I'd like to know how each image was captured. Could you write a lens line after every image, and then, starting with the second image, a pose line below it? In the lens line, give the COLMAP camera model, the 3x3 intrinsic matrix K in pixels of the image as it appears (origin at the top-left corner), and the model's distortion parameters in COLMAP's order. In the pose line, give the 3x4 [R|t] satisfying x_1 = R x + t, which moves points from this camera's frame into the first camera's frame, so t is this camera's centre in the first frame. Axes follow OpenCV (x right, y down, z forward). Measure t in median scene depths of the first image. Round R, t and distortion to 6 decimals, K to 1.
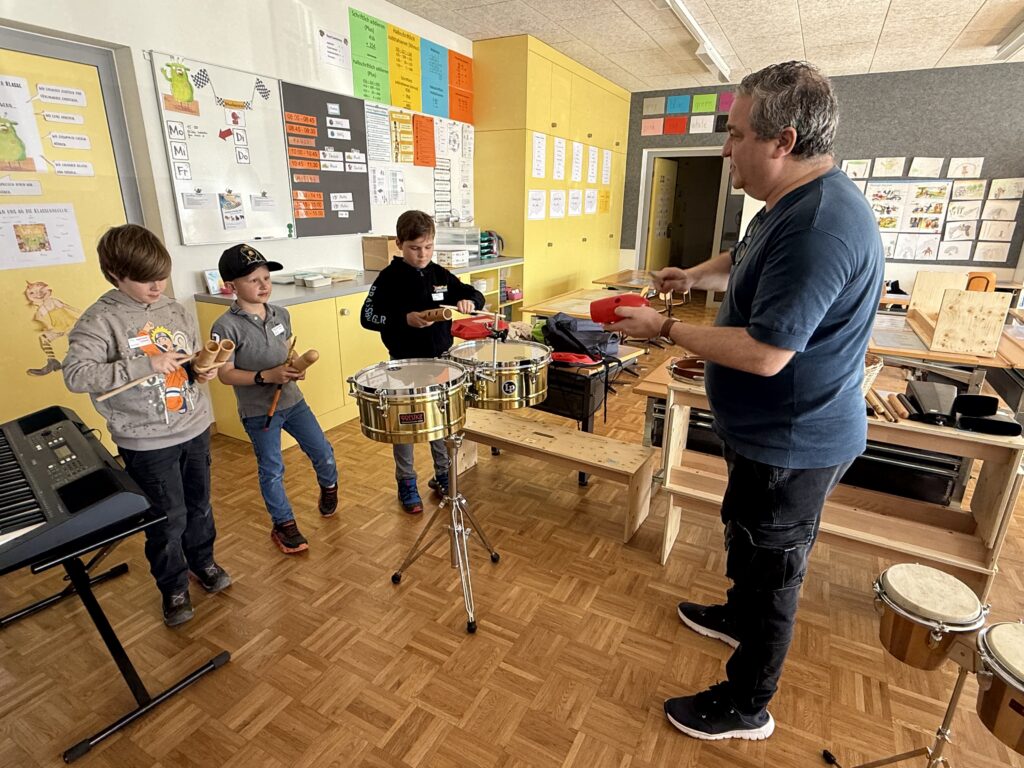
lens RADIAL K [[565.0, 0, 509.2], [0, 565.0, 383.6], [0, 0, 1]] dist [0.000441, 0.000323]
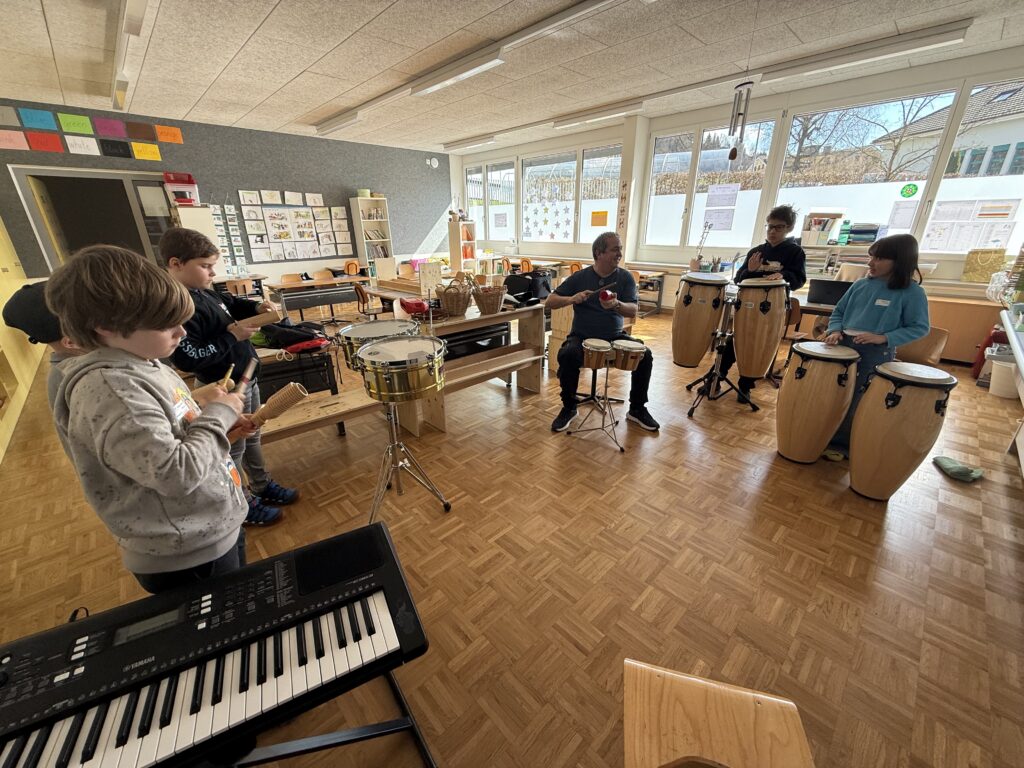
lens RADIAL K [[408.1, 0, 512.4], [0, 408.1, 383.9], [0, 0, 1]] dist [-0.000757, -0.000238]
pose [[0.299917, -0.360751, 0.883124, -0.265430], [0.301626, 0.914109, 0.270973, -0.034591], [-0.905026, 0.185104, 0.382969, 0.108884]]
